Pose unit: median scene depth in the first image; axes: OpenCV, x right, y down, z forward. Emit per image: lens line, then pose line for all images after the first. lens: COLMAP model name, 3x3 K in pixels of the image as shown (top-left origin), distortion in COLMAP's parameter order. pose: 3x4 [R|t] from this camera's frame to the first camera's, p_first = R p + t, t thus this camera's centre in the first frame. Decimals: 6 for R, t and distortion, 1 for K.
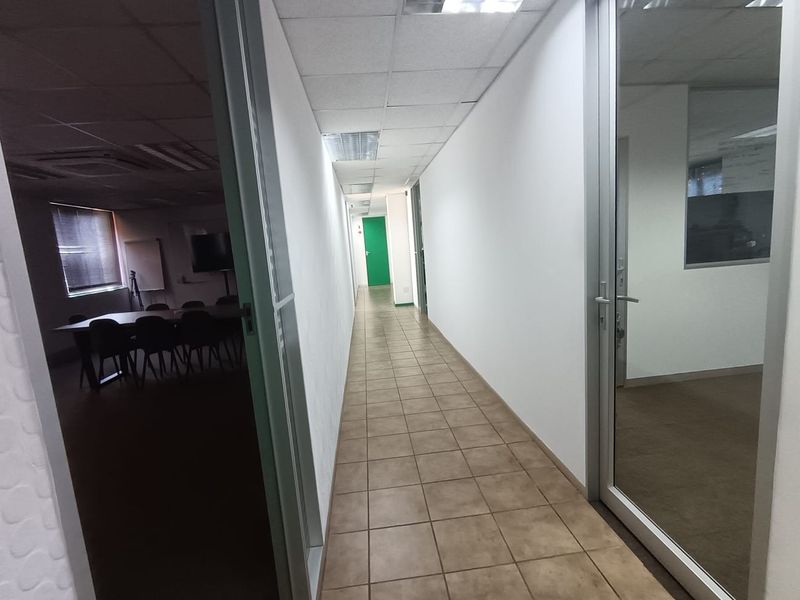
lens RADIAL K [[377.8, 0, 400.0], [0, 377.8, 300.0], [0, 0, 1]] dist [-0.001151, -0.000054]
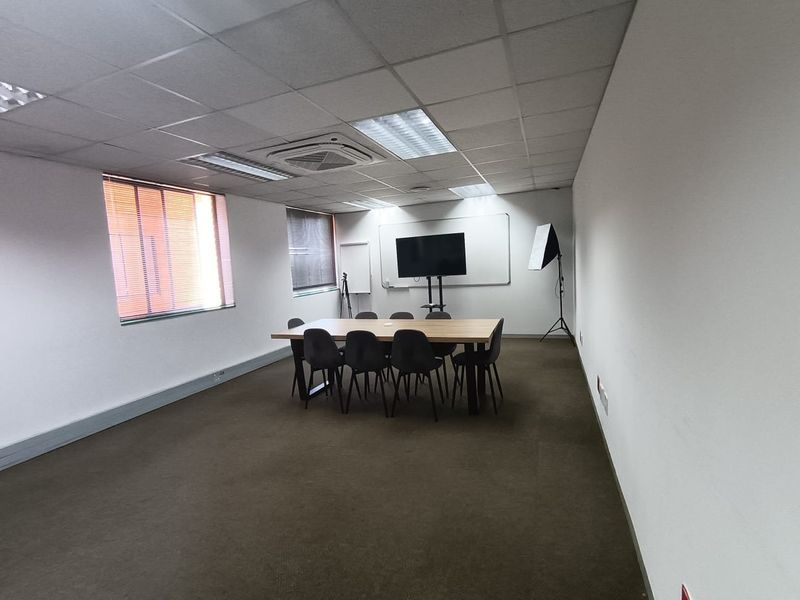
lens RADIAL K [[377.8, 0, 400.0], [0, 377.8, 300.0], [0, 0, 1]] dist [-0.001151, -0.000054]
pose [[0.894504, 0.072586, -0.441127, -0.185922], [-0.079030, 0.996865, 0.003776, -0.030088], [0.440018, 0.031485, 0.897437, 0.238583]]
